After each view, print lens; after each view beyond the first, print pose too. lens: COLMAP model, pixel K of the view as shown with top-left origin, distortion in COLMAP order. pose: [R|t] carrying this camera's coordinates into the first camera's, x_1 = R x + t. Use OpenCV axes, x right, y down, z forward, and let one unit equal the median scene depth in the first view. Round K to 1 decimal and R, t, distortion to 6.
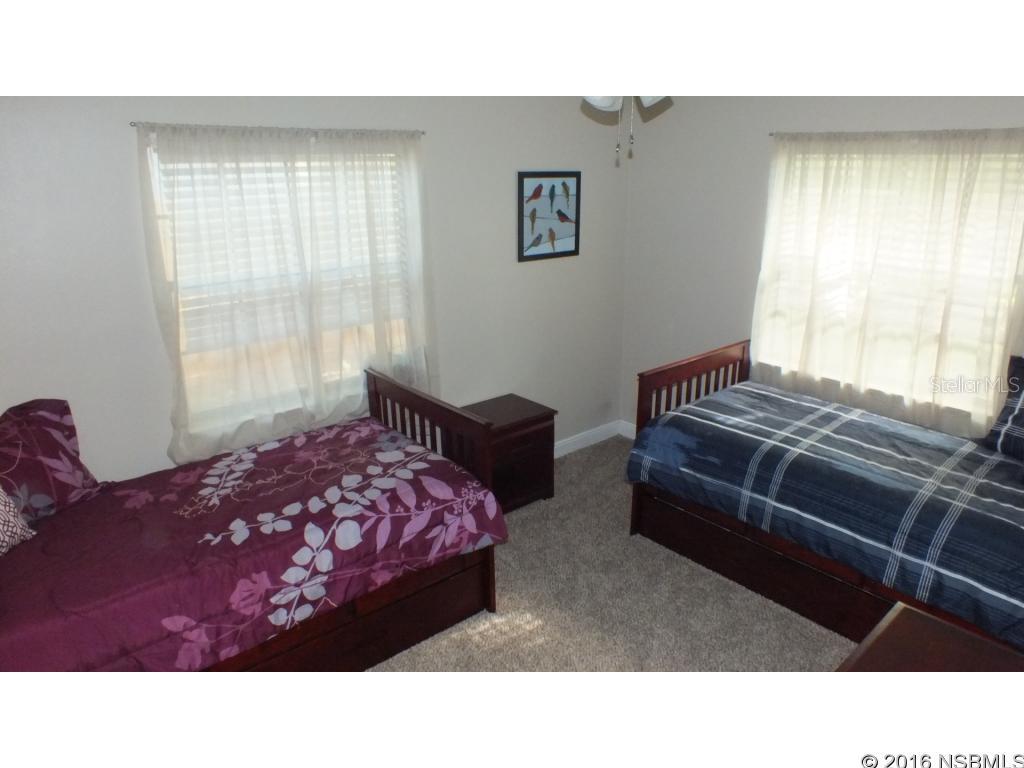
lens RADIAL K [[669.8, 0, 526.5], [0, 669.8, 384.7], [0, 0, 1]] dist [-0.104915, 0.053716]
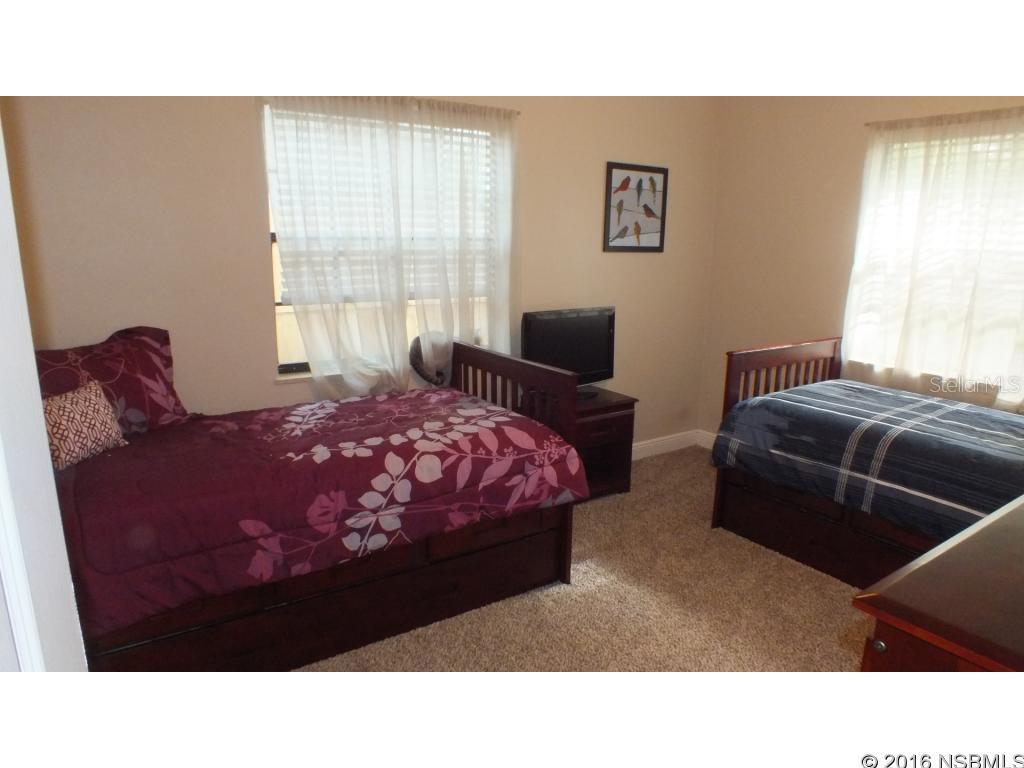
lens RADIAL K [[665.3, 0, 512.0], [0, 665.3, 384.0], [0, 0, 1]] dist [-0.104123, 0.049441]
pose [[0.992217, 0.045150, -0.116049, -0.033213], [-0.056172, 0.994030, -0.093533, 0.156833], [0.111133, 0.099324, 0.988830, 0.030934]]
